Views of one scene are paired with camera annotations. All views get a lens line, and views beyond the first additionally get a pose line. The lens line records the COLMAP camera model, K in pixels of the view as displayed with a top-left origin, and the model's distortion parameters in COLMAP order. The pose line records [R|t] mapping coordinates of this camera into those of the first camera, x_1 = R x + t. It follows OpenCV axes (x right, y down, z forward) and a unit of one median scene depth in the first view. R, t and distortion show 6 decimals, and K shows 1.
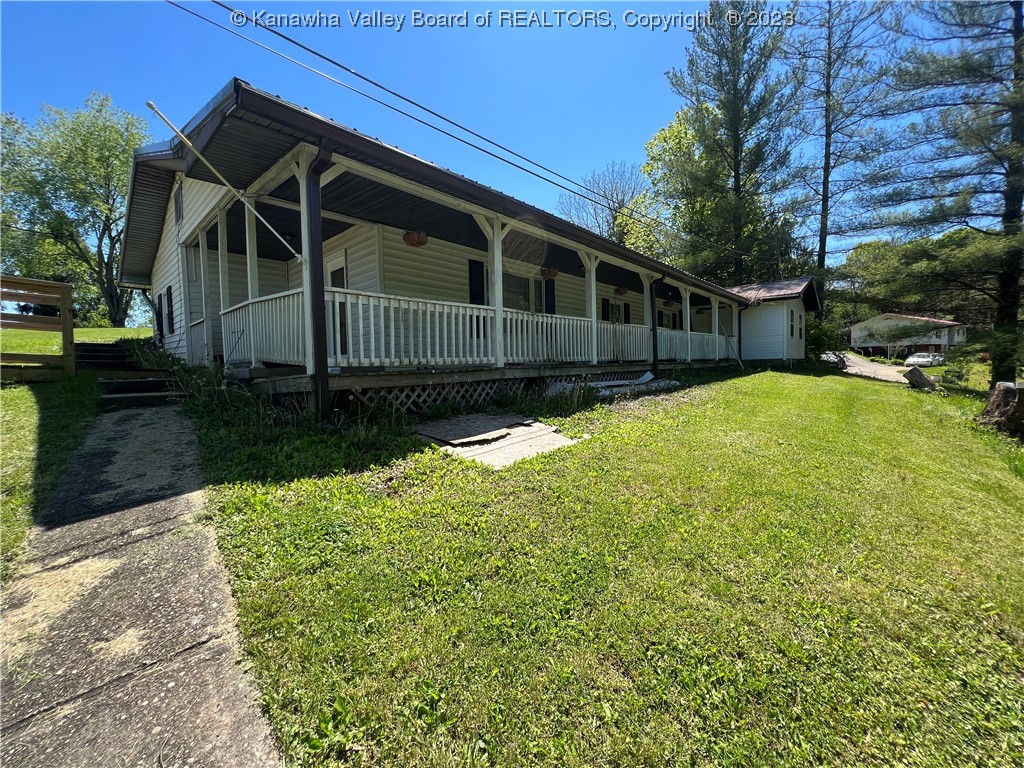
lens RADIAL K [[407.5, 0, 509.3], [0, 407.5, 380.6], [0, 0, 1]] dist [-0.000381, 0.000012]
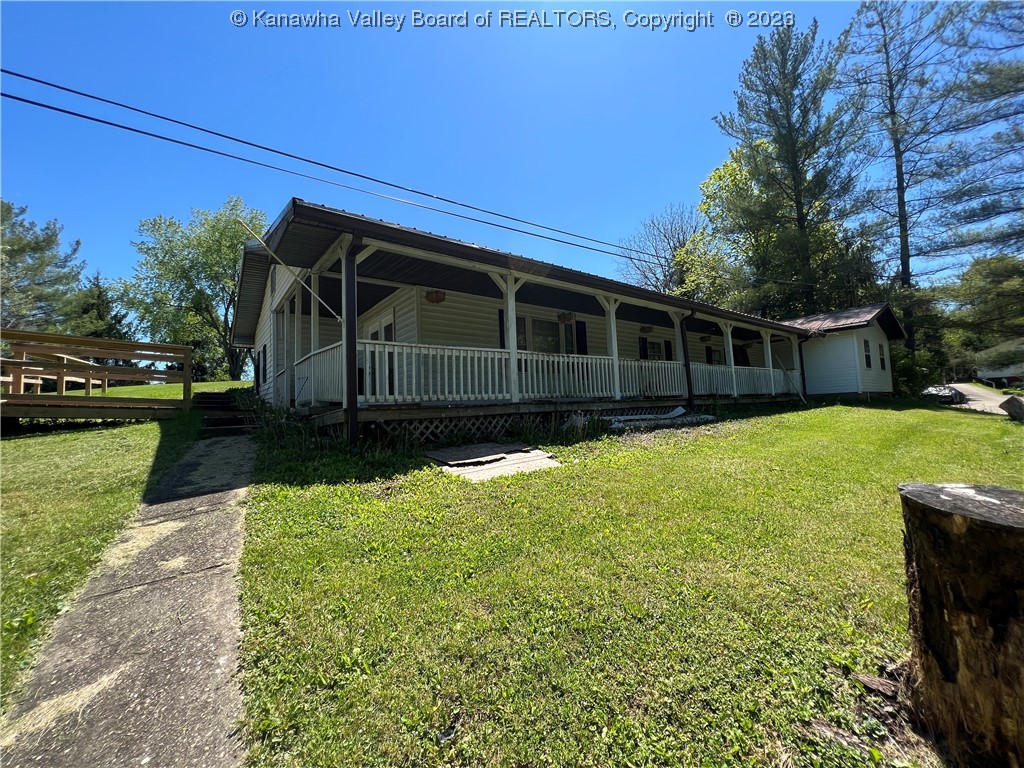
lens RADIAL K [[407.5, 0, 509.3], [0, 407.5, 380.6], [0, 0, 1]] dist [-0.000381, 0.000012]
pose [[0.984271, -0.030443, -0.174024, 0.116830], [0.011622, 0.994065, -0.108167, 0.020446], [0.176285, 0.104443, 0.978783, -0.075019]]
